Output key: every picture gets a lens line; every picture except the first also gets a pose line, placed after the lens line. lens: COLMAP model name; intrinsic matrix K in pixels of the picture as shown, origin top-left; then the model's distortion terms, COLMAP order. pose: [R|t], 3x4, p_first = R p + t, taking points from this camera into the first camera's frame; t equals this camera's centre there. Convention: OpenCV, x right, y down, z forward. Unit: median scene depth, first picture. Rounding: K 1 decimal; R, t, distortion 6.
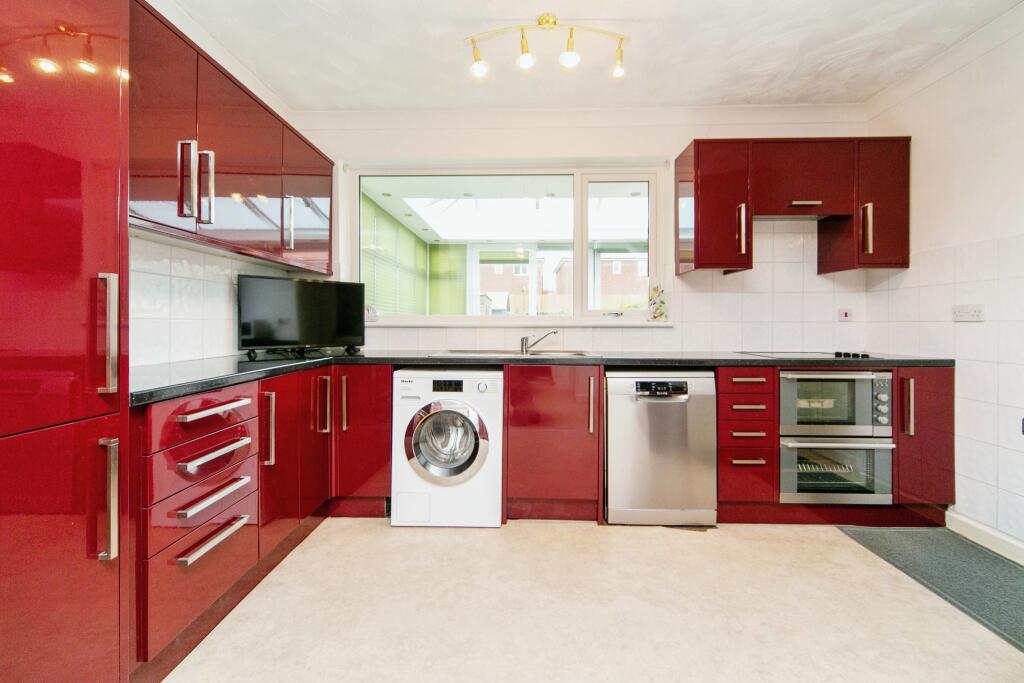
lens RADIAL K [[426.8, 0, 510.9], [0, 426.8, 321.8], [0, 0, 1]] dist [0.001687, 0.000186]
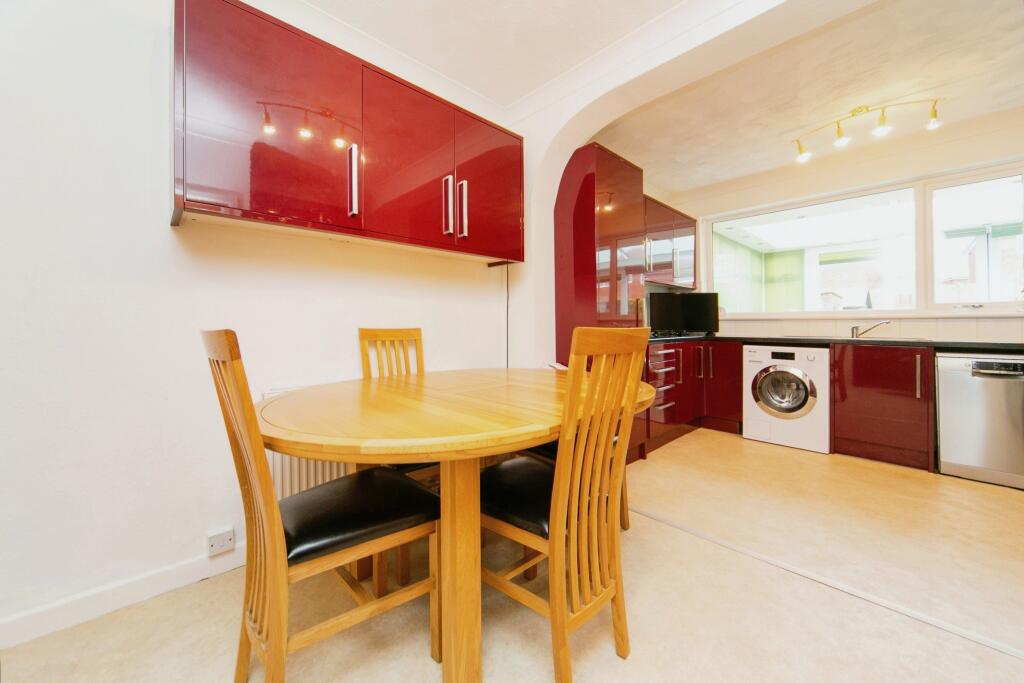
lens RADIAL K [[383.1, 0, 505.5], [0, 383.1, 319.2], [0, 0, 1]] dist [0.000939, -0.000231]
pose [[0.710858, -0.014066, -0.703195, 0.114885], [0.007529, 0.999895, -0.012389, 0.024196], [0.703295, 0.003513, 0.710889, -0.687771]]
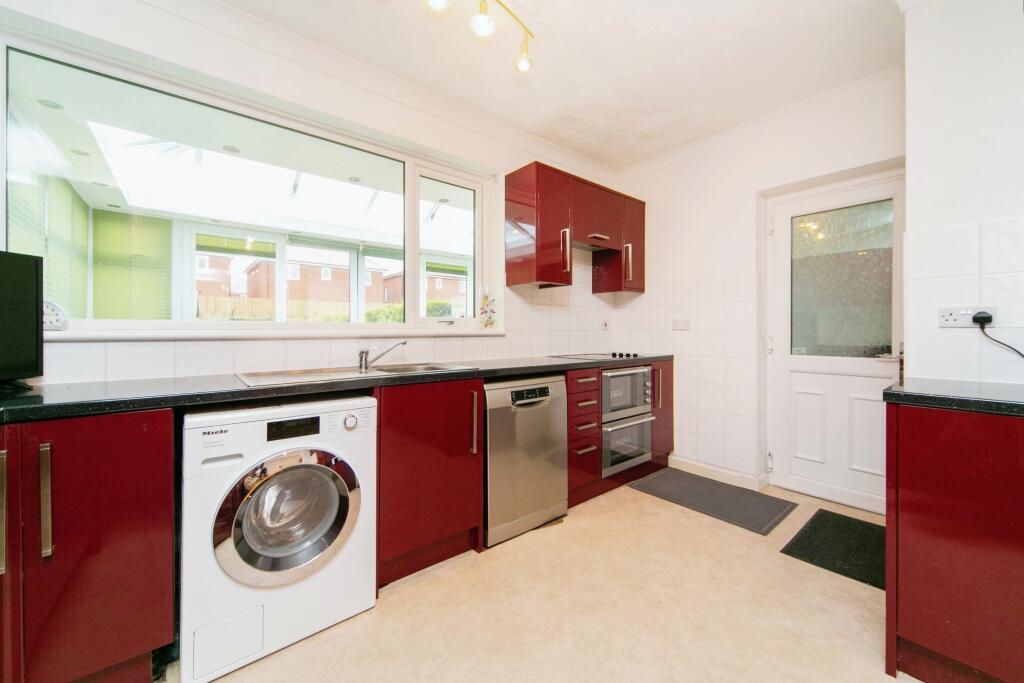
lens RADIAL K [[399.8, 0, 534.7], [0, 399.8, 331.2], [0, 0, 1]] dist [0.001395, -0.000126]
pose [[0.736670, -0.002502, 0.676248, -0.281331], [0.000391, 0.999995, 0.003273, -0.001282], [-0.676252, -0.002147, 0.736667, 0.283778]]
